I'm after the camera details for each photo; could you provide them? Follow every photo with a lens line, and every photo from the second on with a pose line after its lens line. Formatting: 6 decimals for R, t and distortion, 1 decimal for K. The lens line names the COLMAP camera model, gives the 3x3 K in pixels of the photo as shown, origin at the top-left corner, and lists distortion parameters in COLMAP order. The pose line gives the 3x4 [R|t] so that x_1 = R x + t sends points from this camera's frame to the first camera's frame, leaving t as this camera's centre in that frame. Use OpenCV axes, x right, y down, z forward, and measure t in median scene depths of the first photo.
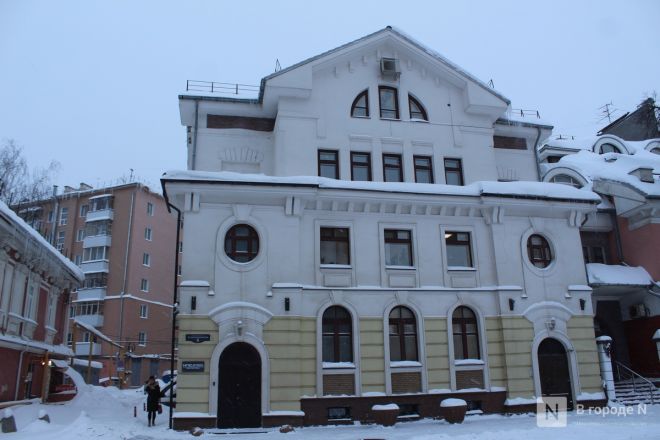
lens RADIAL K [[537.1, 0, 330.1], [0, 537.1, 229.7], [0, 0, 1]] dist [-0.147846, 0.116198]
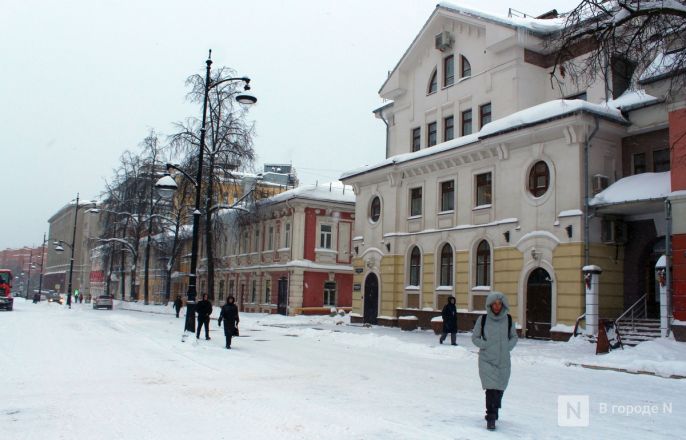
lens RADIAL K [[612.6, 0, 343.0], [0, 612.6, 228.0], [0, 0, 1]] dist [-0.114881, 0.006319]
pose [[0.326802, -0.070995, -0.942423, 1.385914], [0.217431, 0.976074, 0.001868, 0.050618], [0.919741, -0.205523, 0.334419, 0.288873]]
